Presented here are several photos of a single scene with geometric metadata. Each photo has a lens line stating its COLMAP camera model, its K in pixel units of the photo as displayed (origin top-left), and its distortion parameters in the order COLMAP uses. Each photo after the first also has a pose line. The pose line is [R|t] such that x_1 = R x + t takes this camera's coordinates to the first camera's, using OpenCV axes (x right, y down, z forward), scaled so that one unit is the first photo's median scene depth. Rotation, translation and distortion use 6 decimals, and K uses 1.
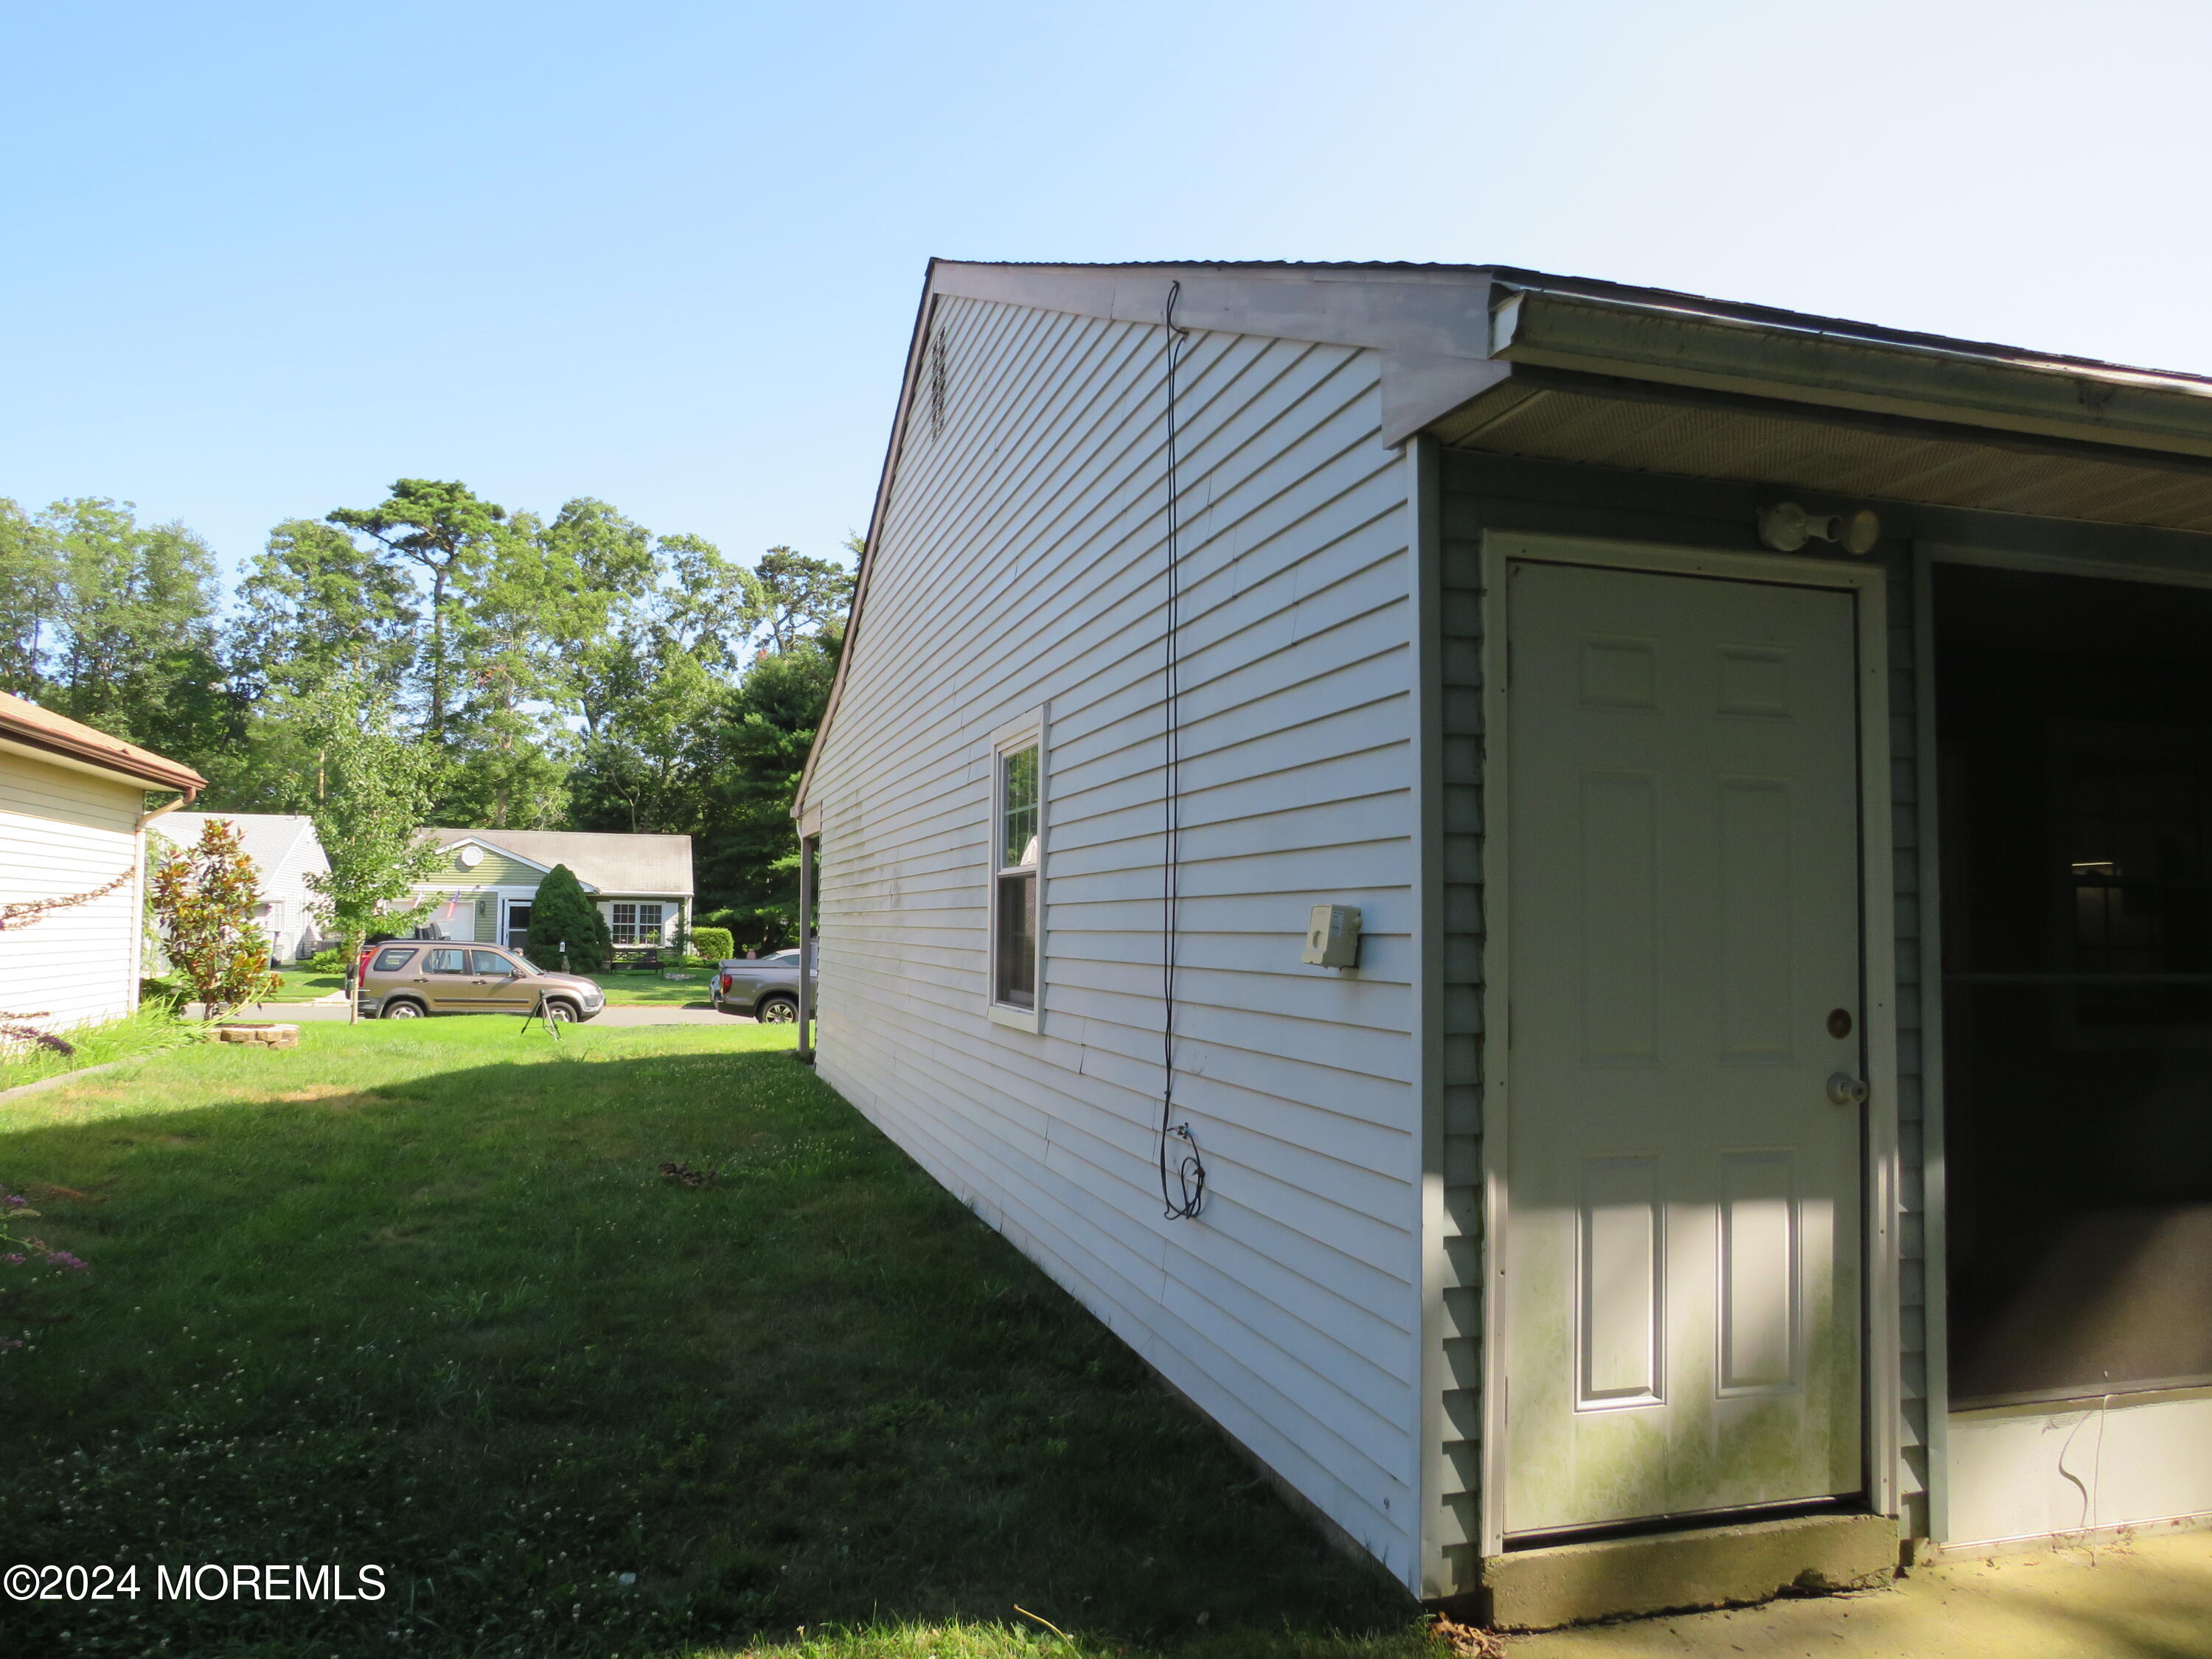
lens RADIAL K [[1579.0, 0, 1111.2], [0, 1579.0, 849.1], [0, 0, 1]] dist [-0.004794, 0.034235]
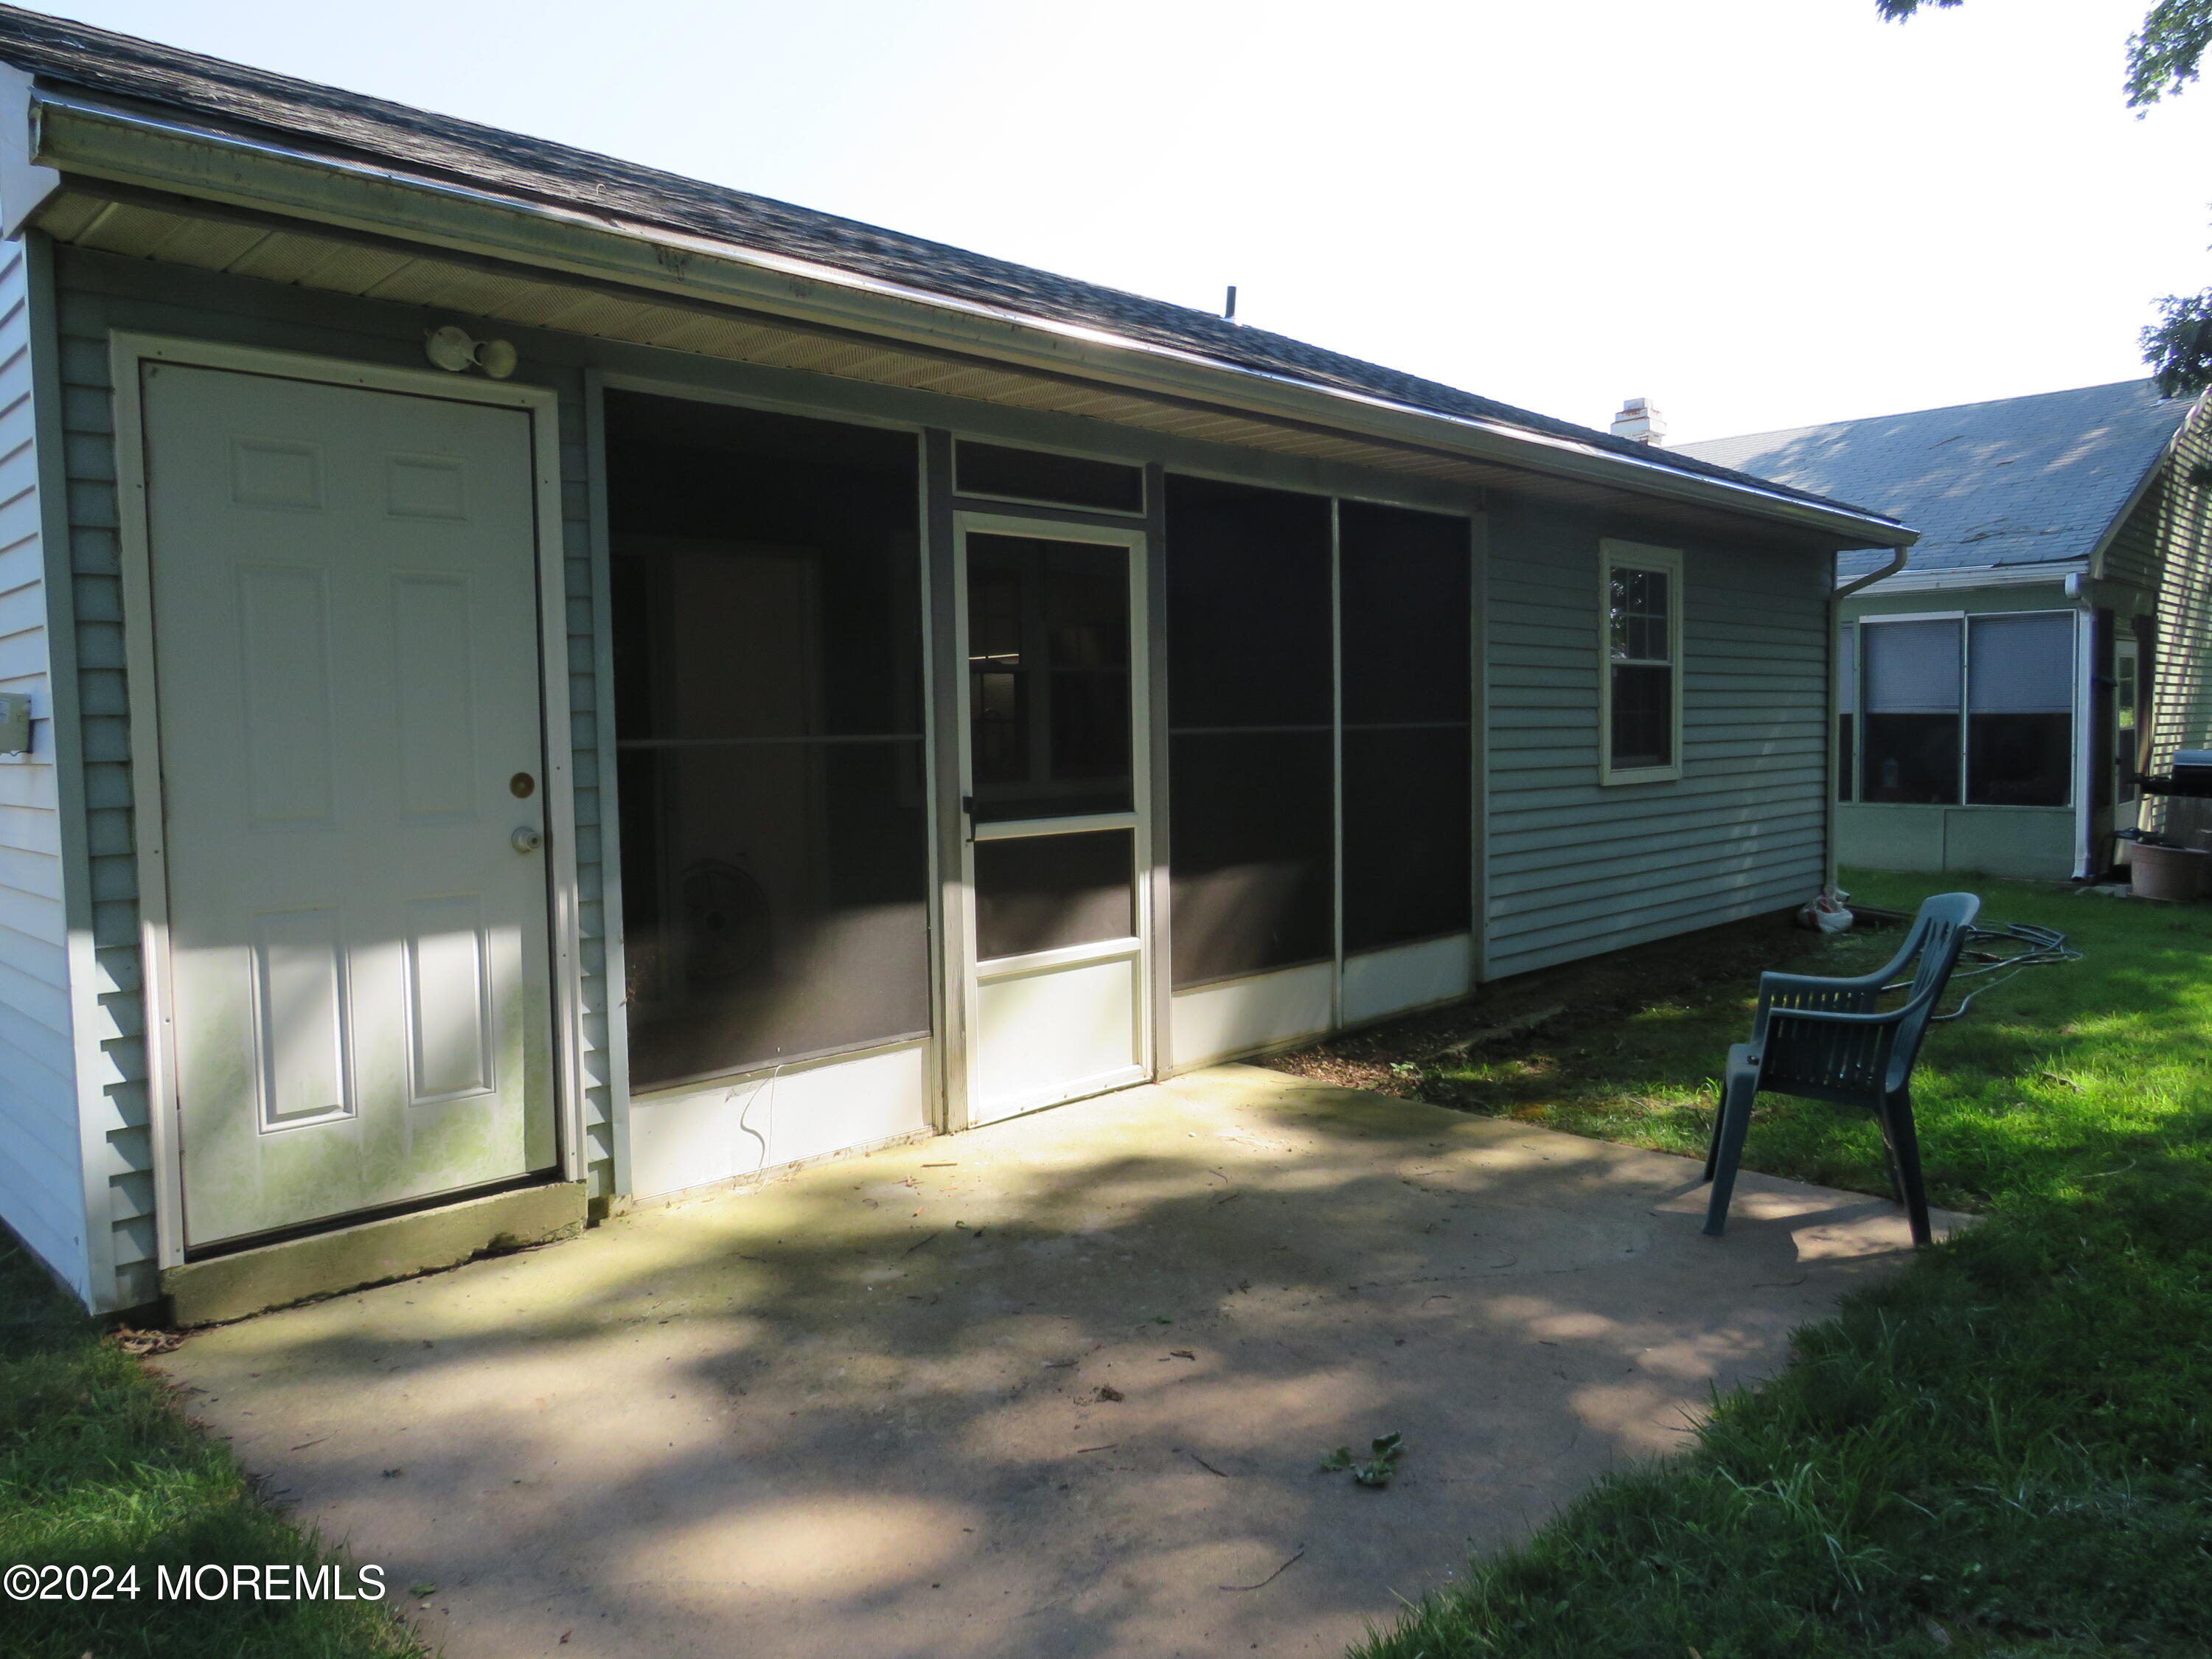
lens RADIAL K [[1588.5, 0, 1106.0], [0, 1588.5, 829.5], [0, 0, 1]] dist [-0.009668, 0.000475]
pose [[0.892720, -0.057472, 0.446931, 0.335364], [0.007148, 0.993515, 0.113481, 0.013015], [-0.450554, -0.098112, 0.887342, -0.260924]]
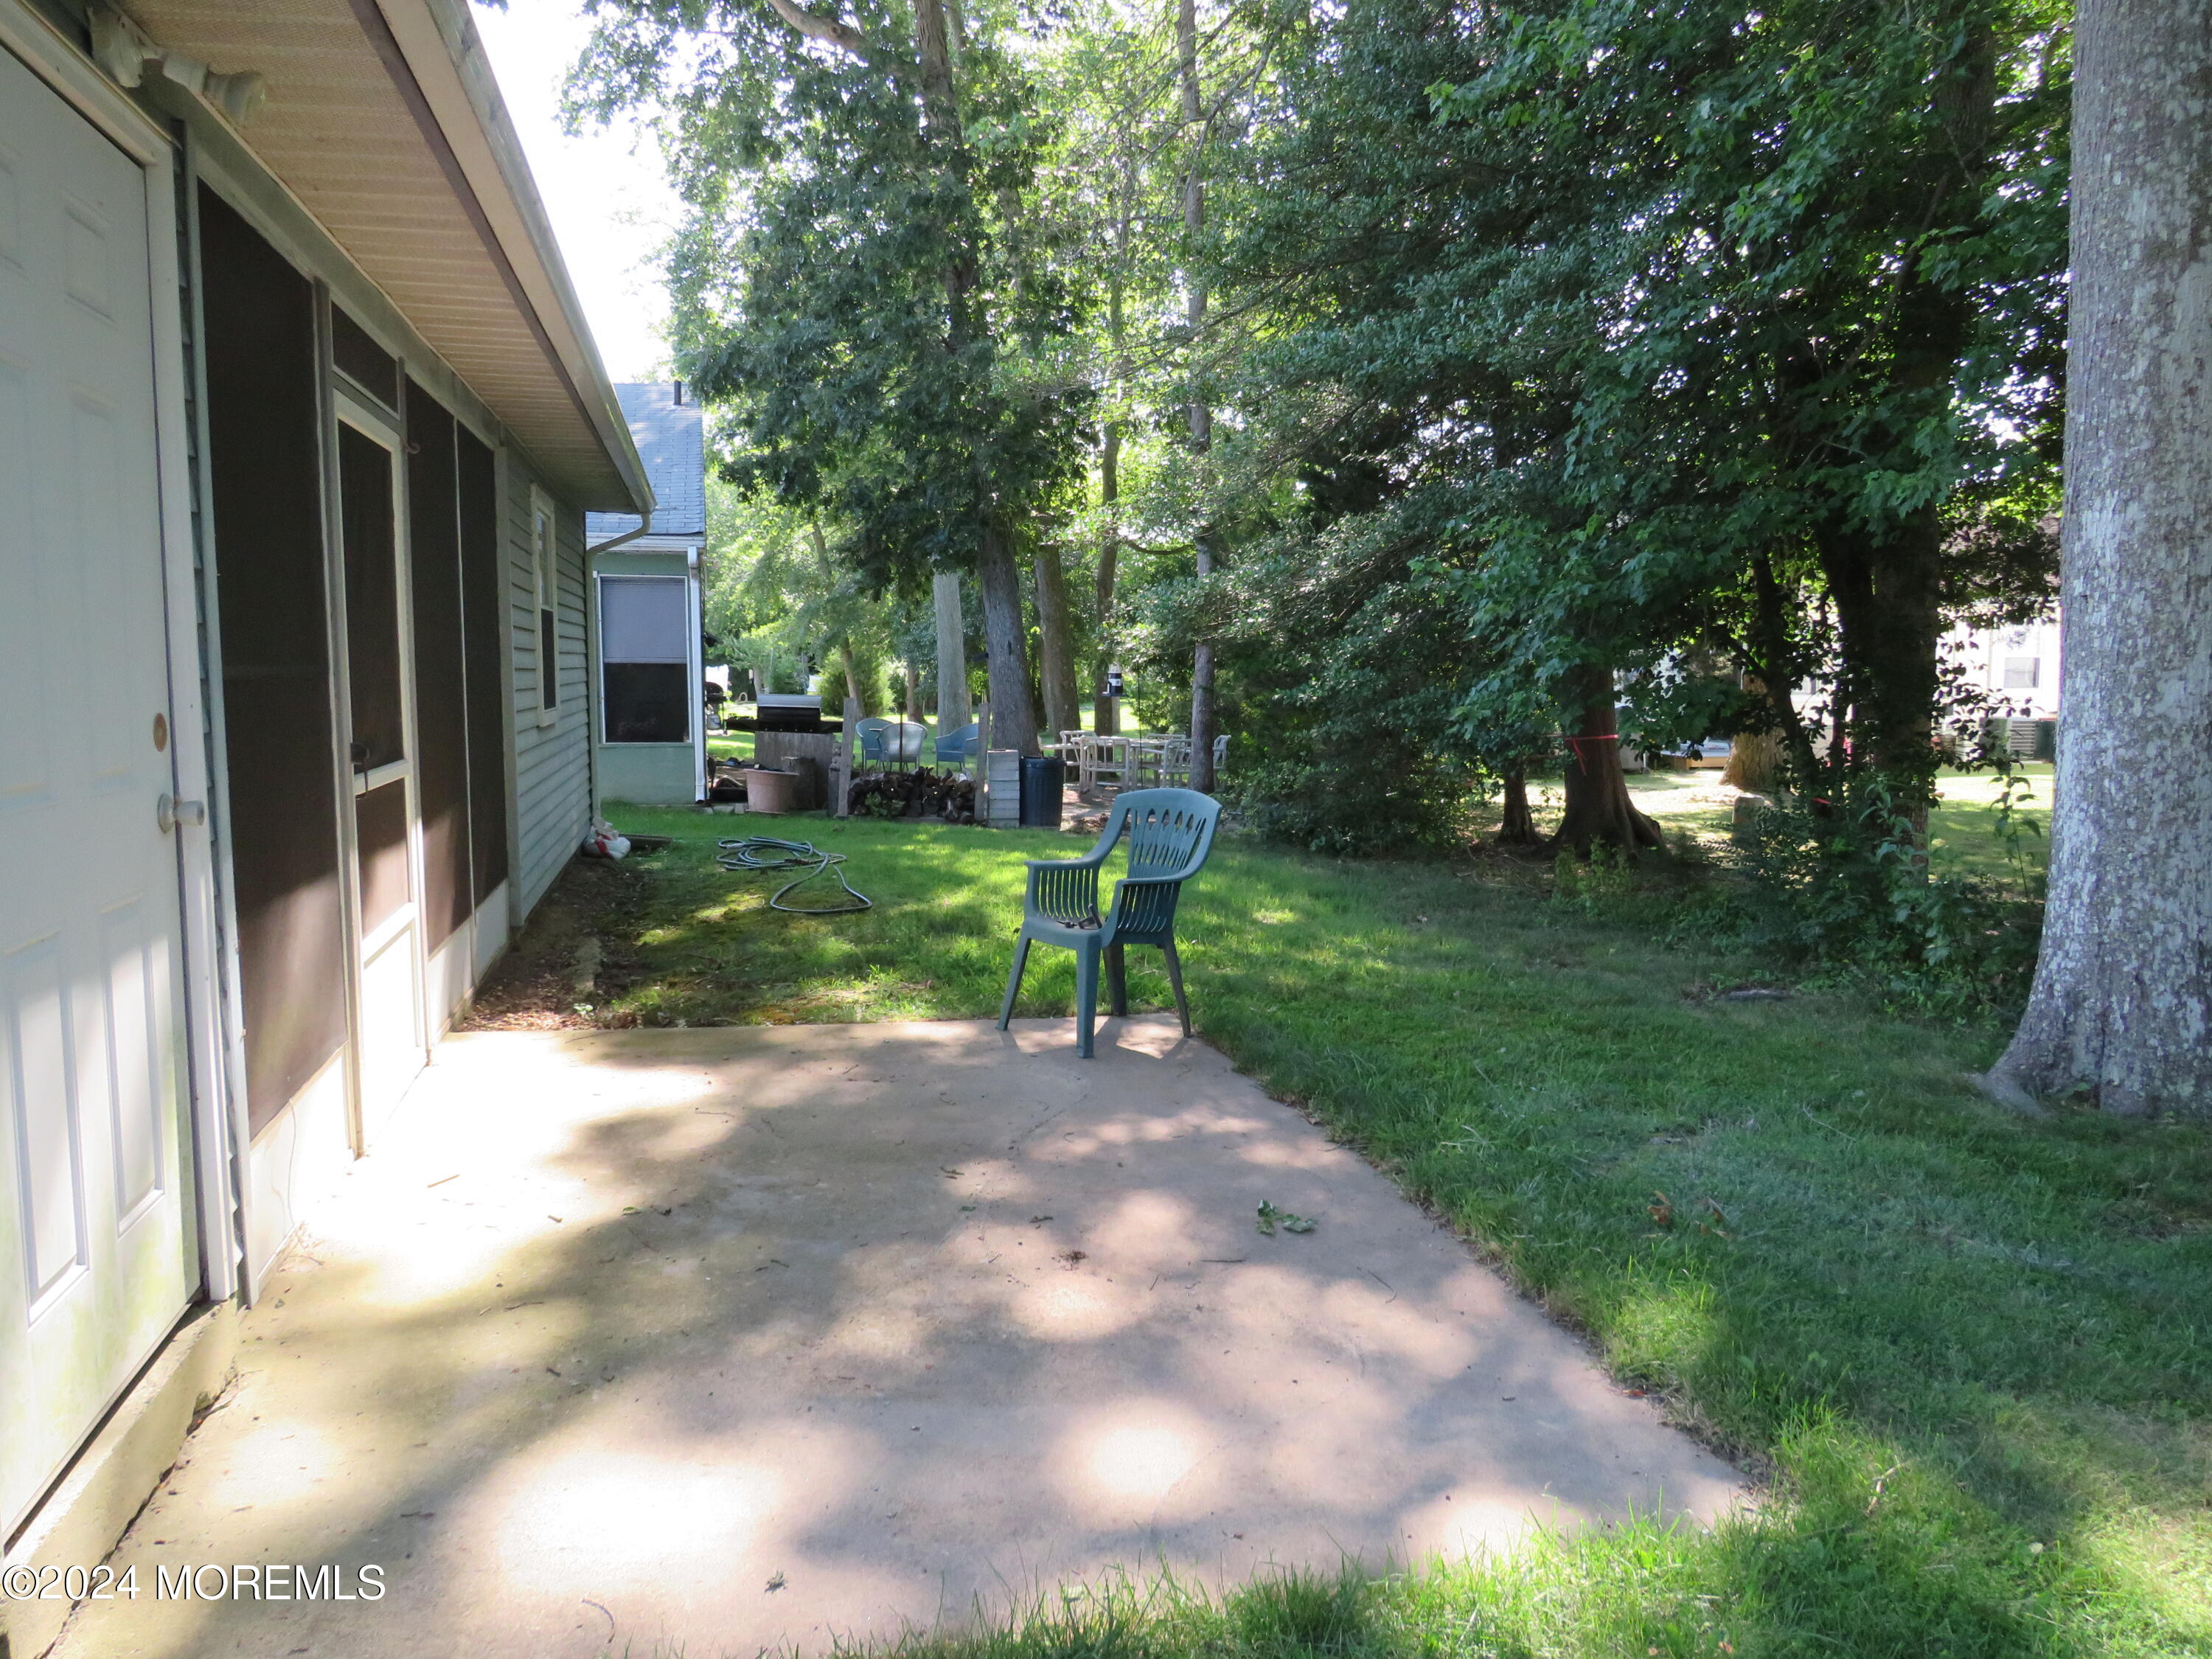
lens RADIAL K [[1588.5, 0, 1106.0], [0, 1588.5, 829.5], [0, 0, 1]] dist [-0.009668, 0.000475]
pose [[0.073380, -0.116967, 0.990421, -0.309107], [-0.050063, 0.991414, 0.120794, 0.041995], [-0.996047, -0.058447, 0.066895, 0.500700]]
